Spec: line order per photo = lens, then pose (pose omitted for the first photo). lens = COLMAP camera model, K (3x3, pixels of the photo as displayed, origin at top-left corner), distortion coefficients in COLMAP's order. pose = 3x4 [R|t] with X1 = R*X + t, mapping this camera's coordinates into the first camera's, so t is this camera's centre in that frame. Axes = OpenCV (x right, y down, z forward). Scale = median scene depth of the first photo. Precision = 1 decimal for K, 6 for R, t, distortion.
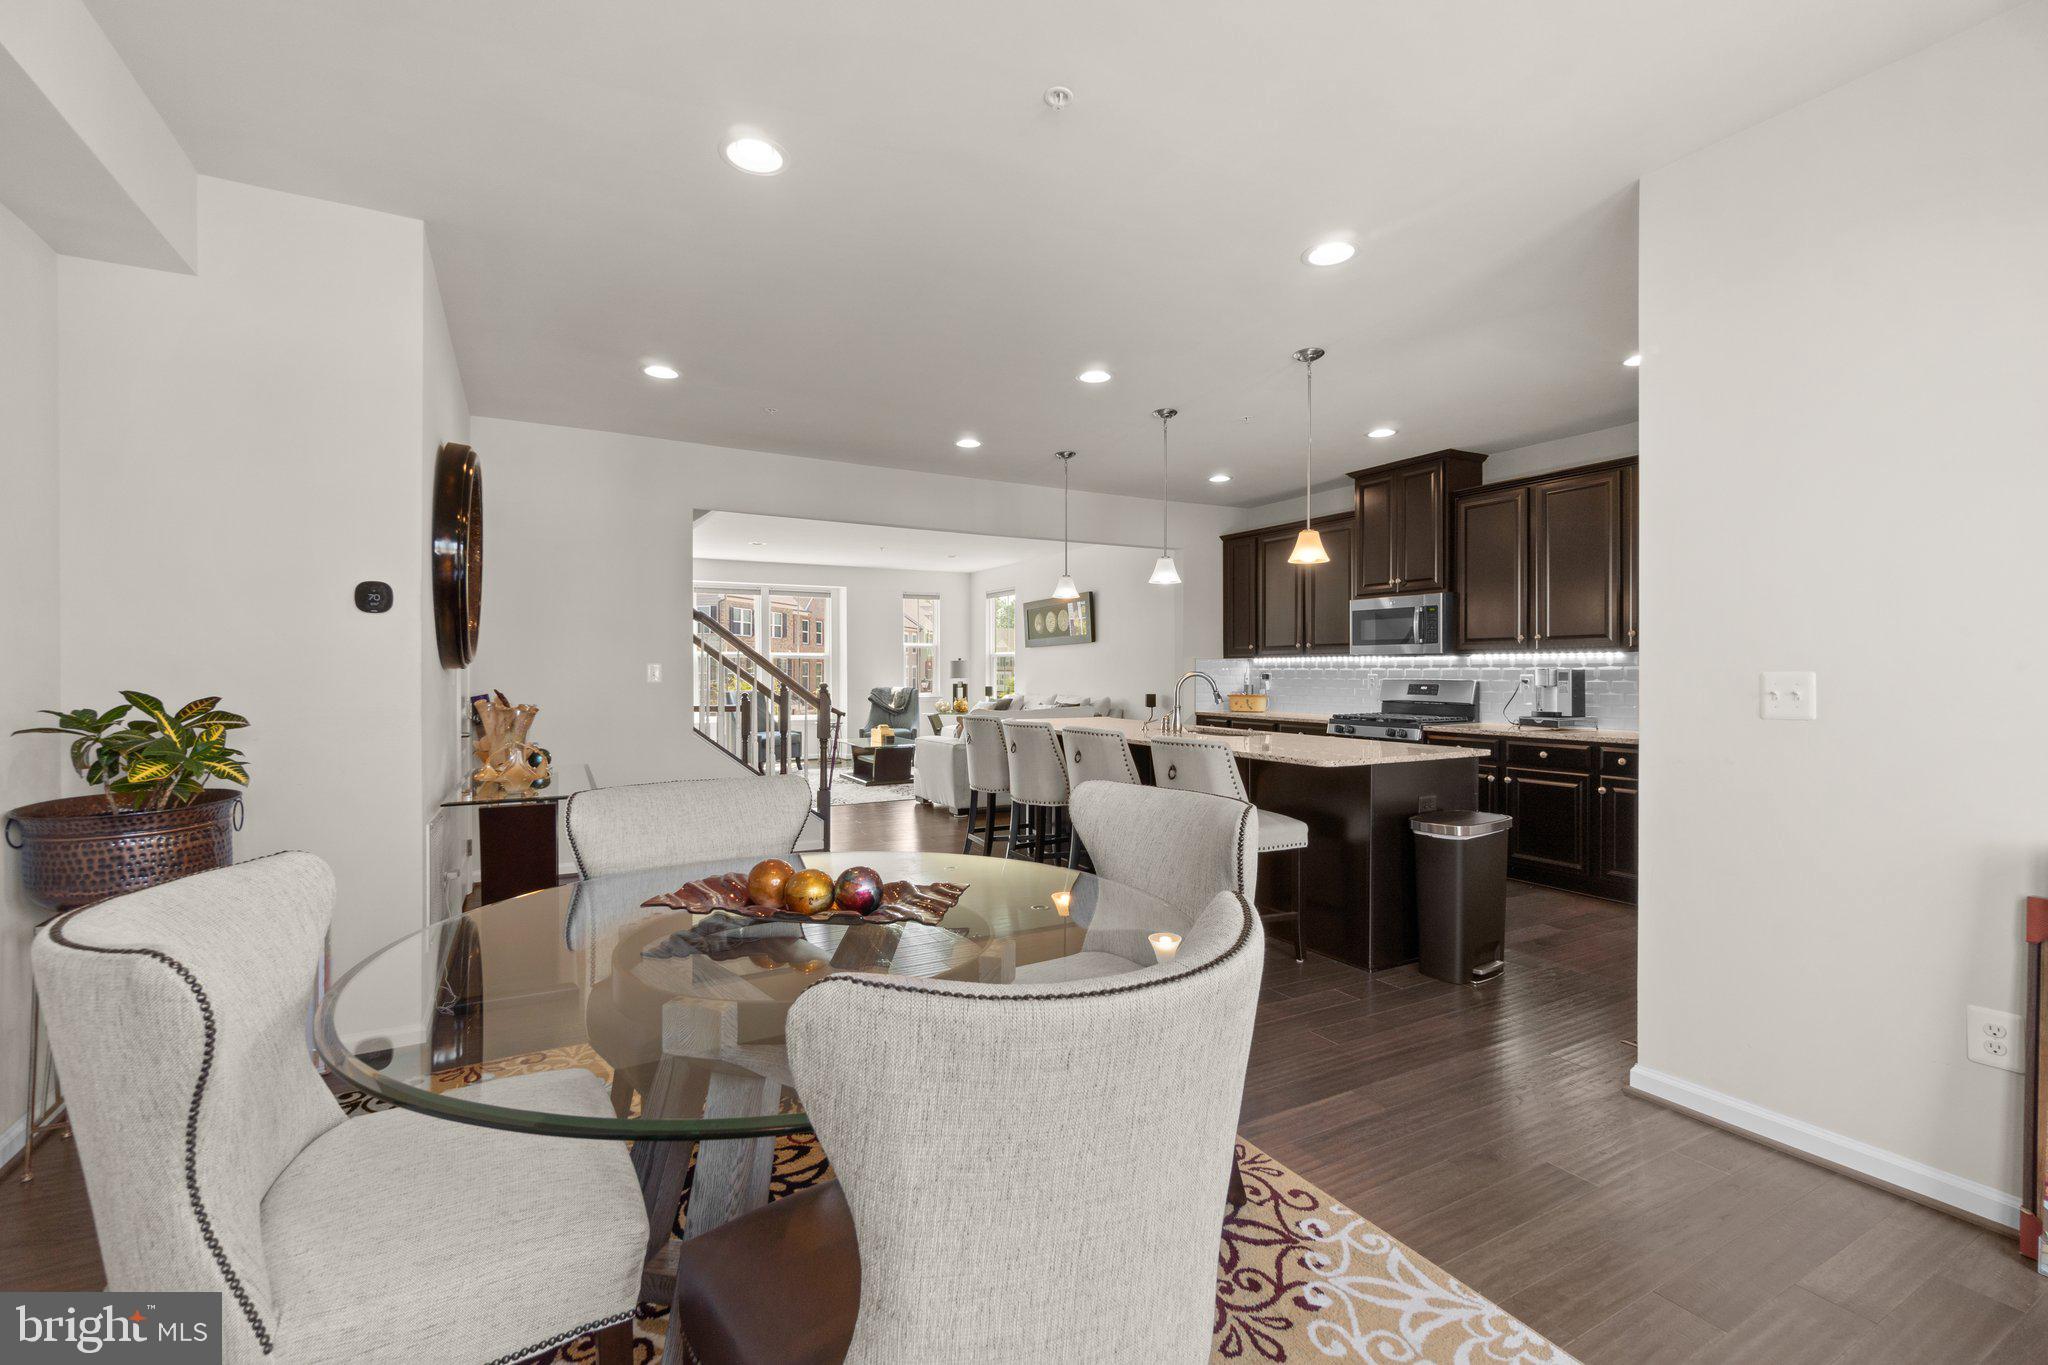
lens RADIAL K [[878.2, 0, 1020.2], [0, 878.2, 678.2], [0, 0, 1]] dist [-0.001540, -0.000030]
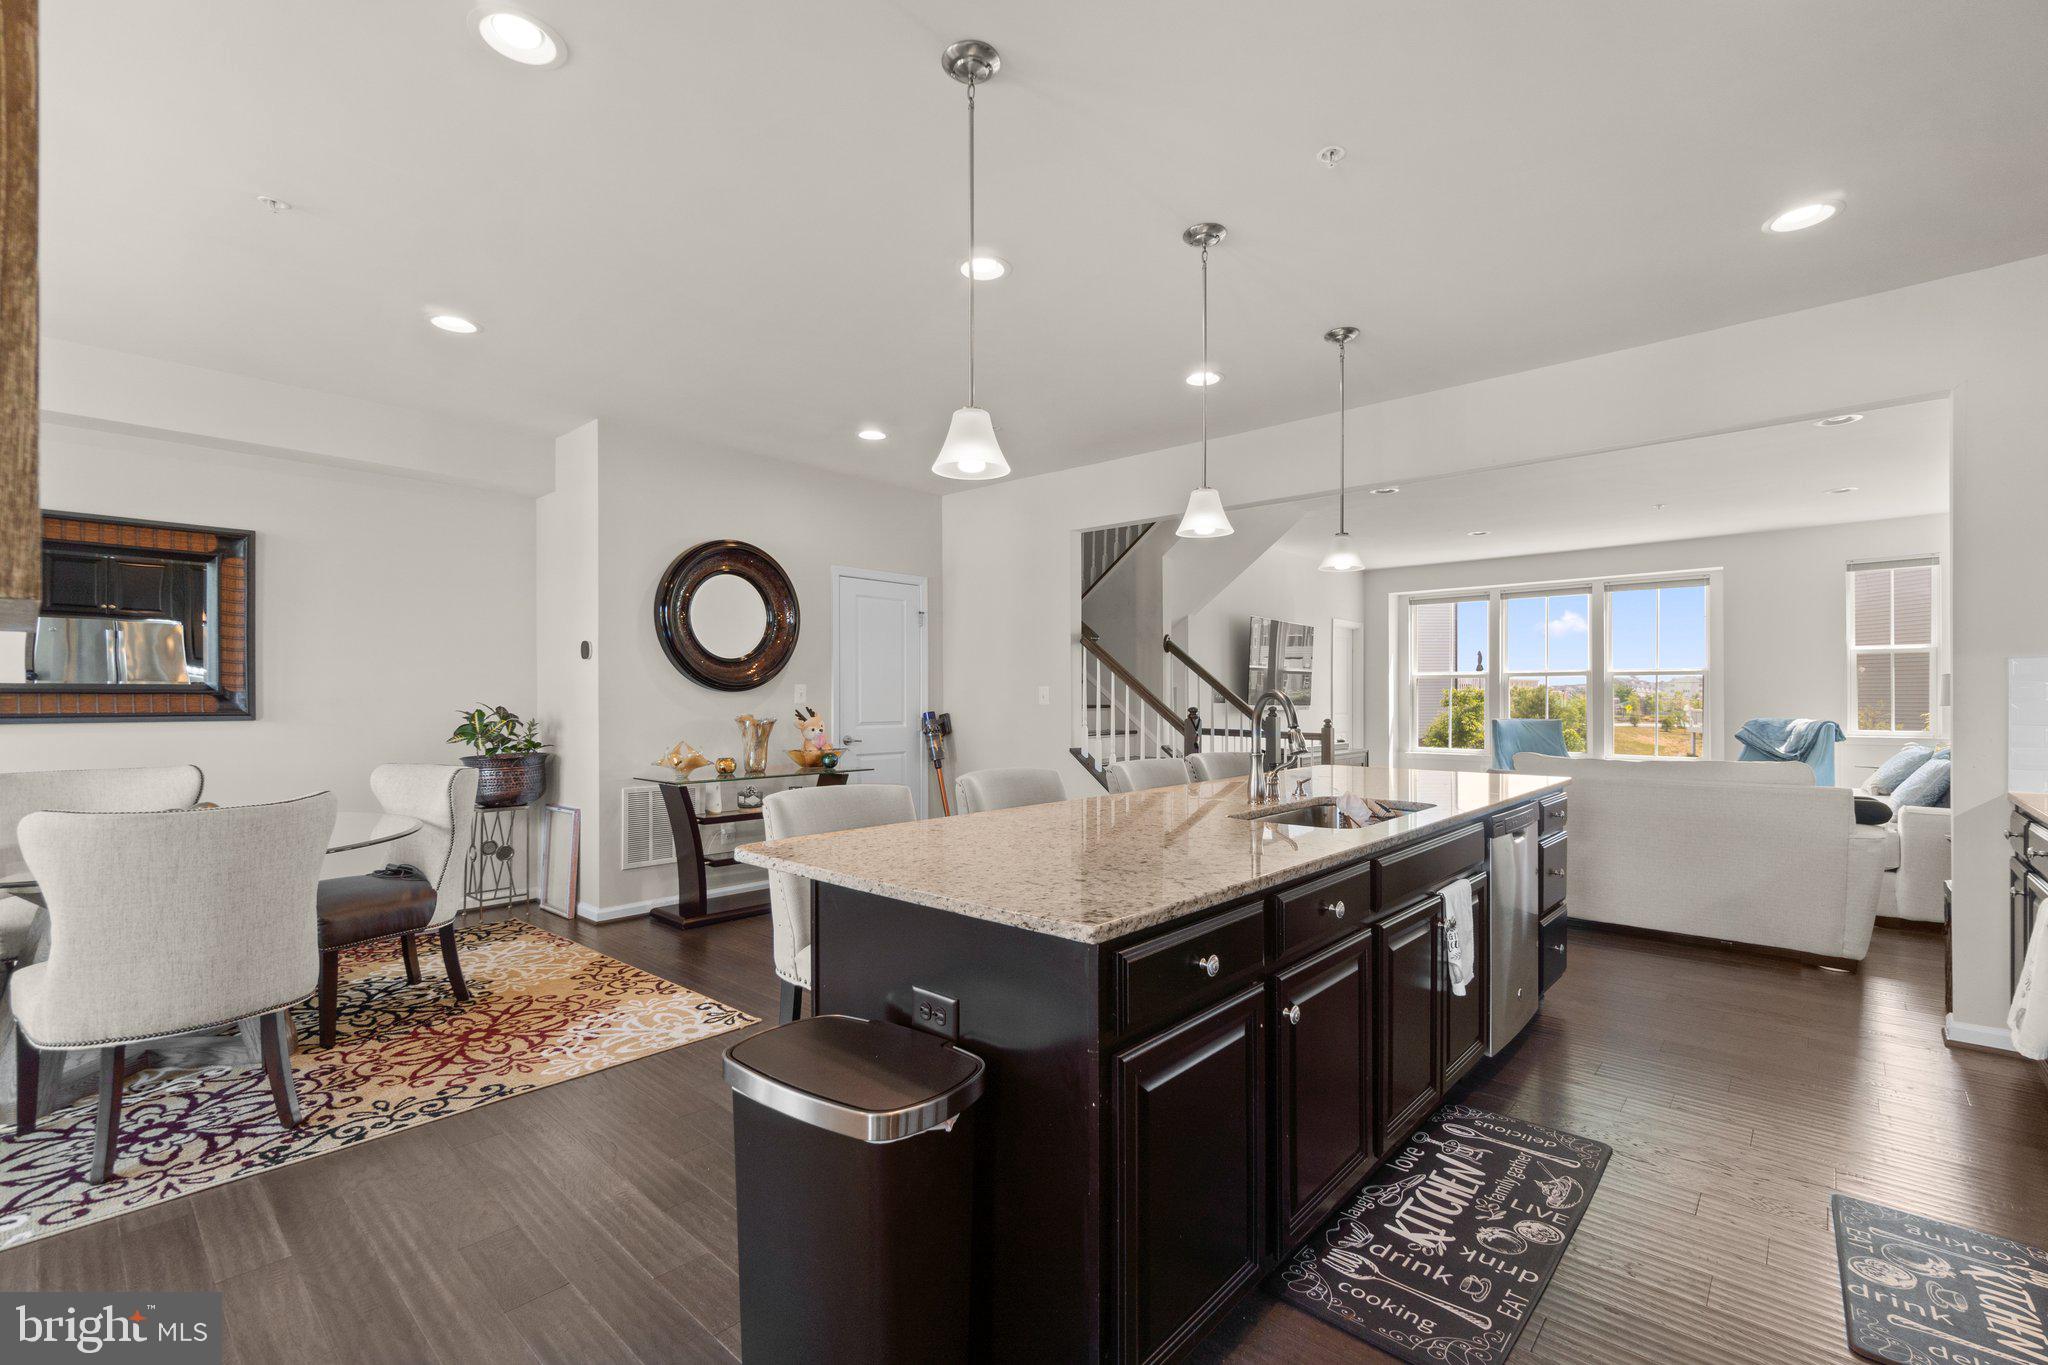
lens RADIAL K [[896.8, 0, 1021.5], [0, 896.8, 701.6], [0, 0, 1]] dist [-0.004366, -0.000533]
pose [[0.321459, 0.005552, -0.946907, 0.507590], [-0.007623, 0.999966, 0.003275, -0.000687], [0.946893, 0.006165, 0.321490, 0.531086]]
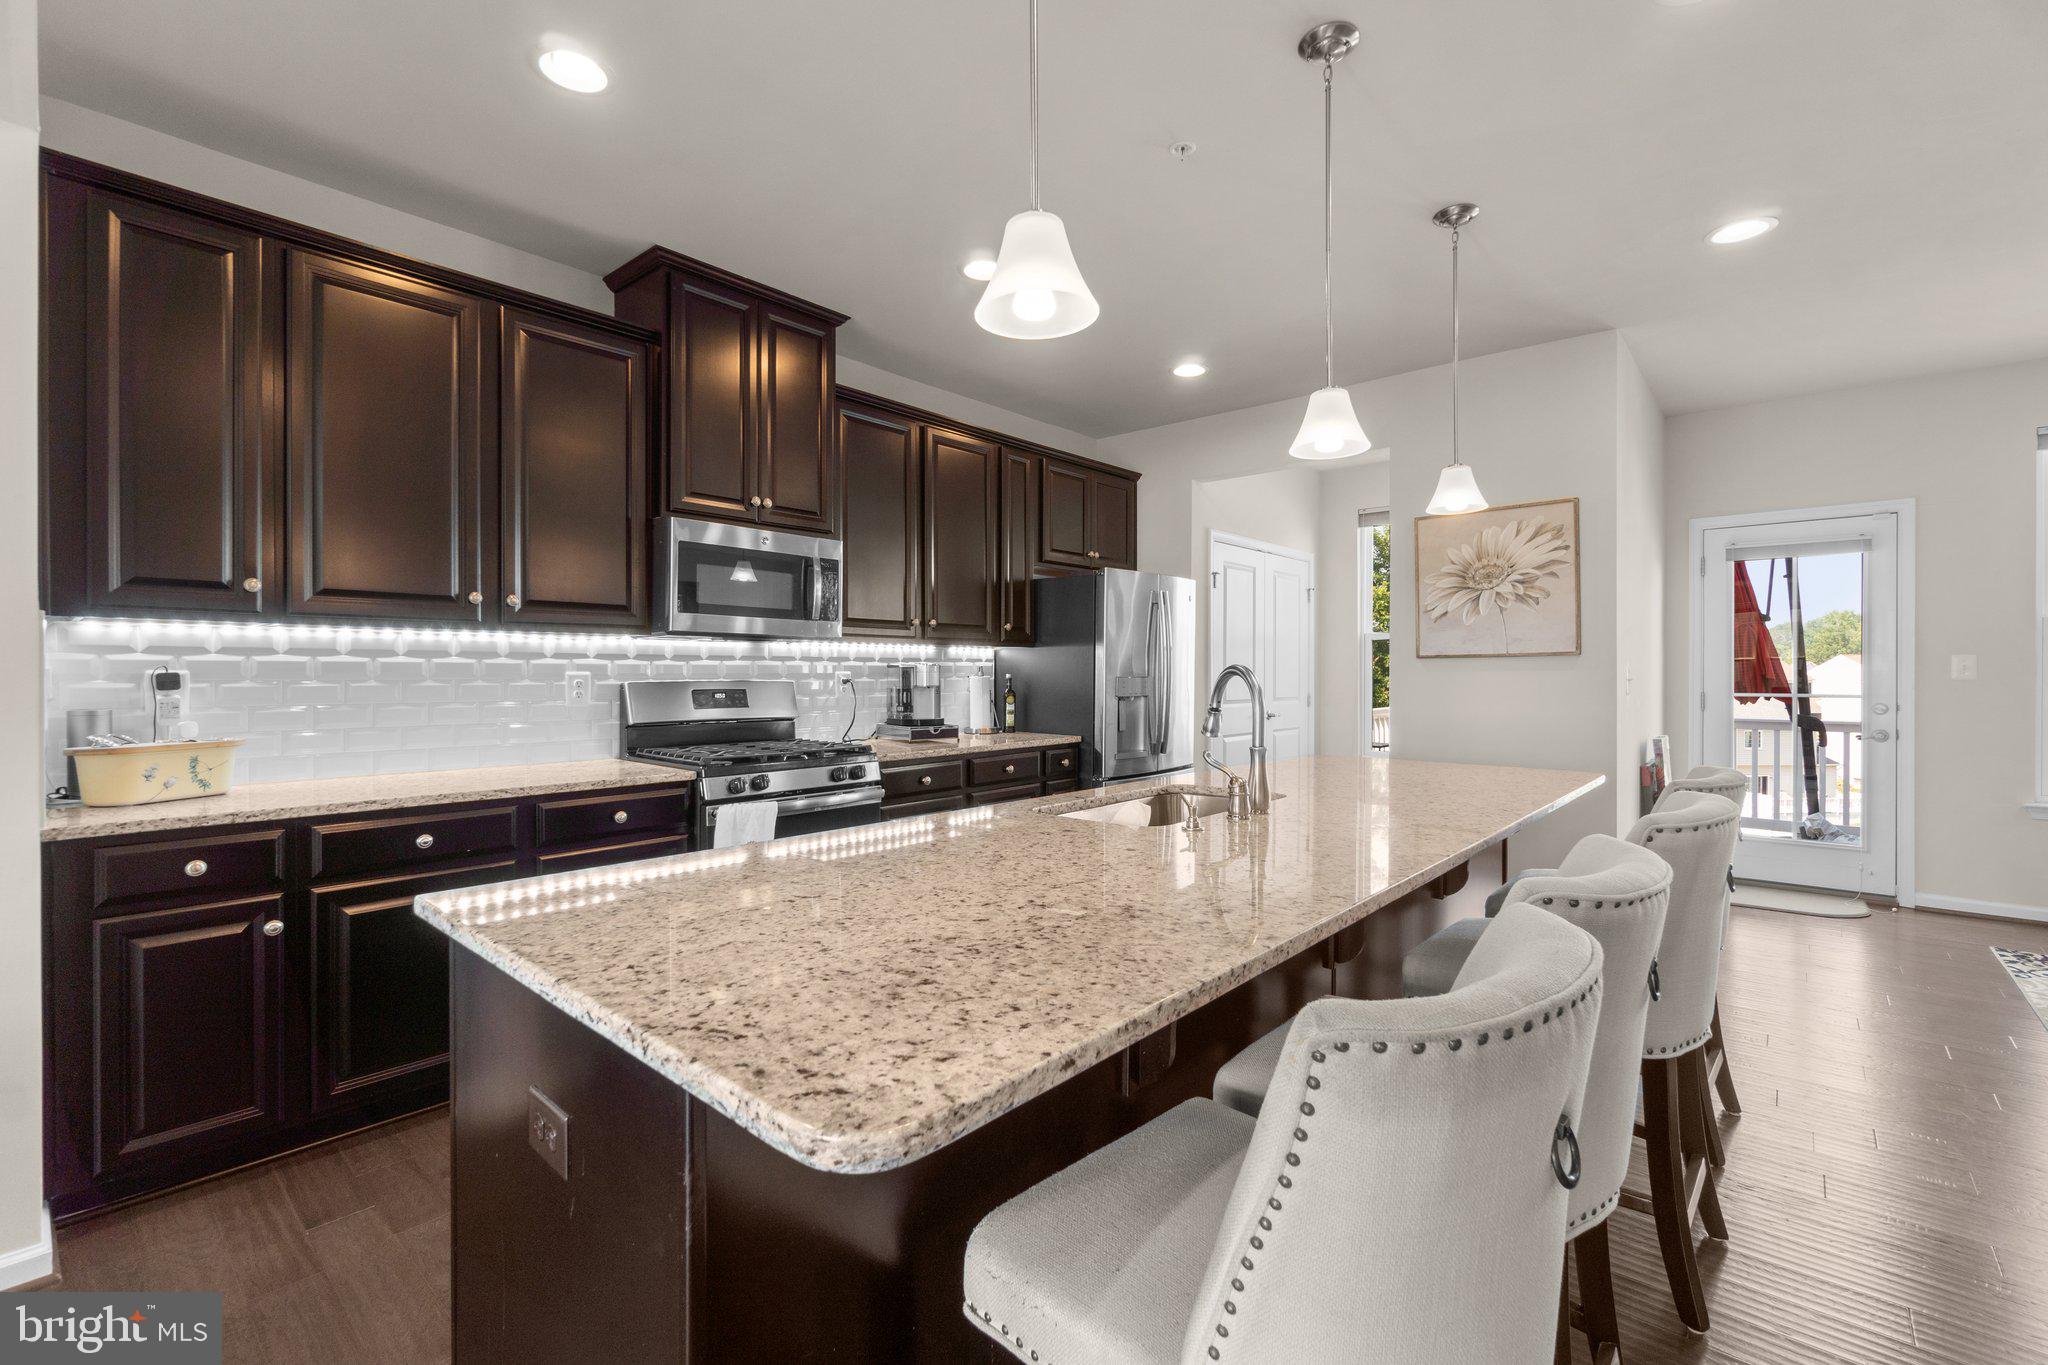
lens RADIAL K [[888.9, 0, 1016.8], [0, 888.9, 676.2], [0, 0, 1]] dist [-0.000760, 0.000582]
pose [[-0.334872, -0.005009, 0.942250, -0.140609], [0.007403, 0.999941, 0.007947, -0.004519], [-0.942234, 0.009637, -0.334816, 0.969389]]
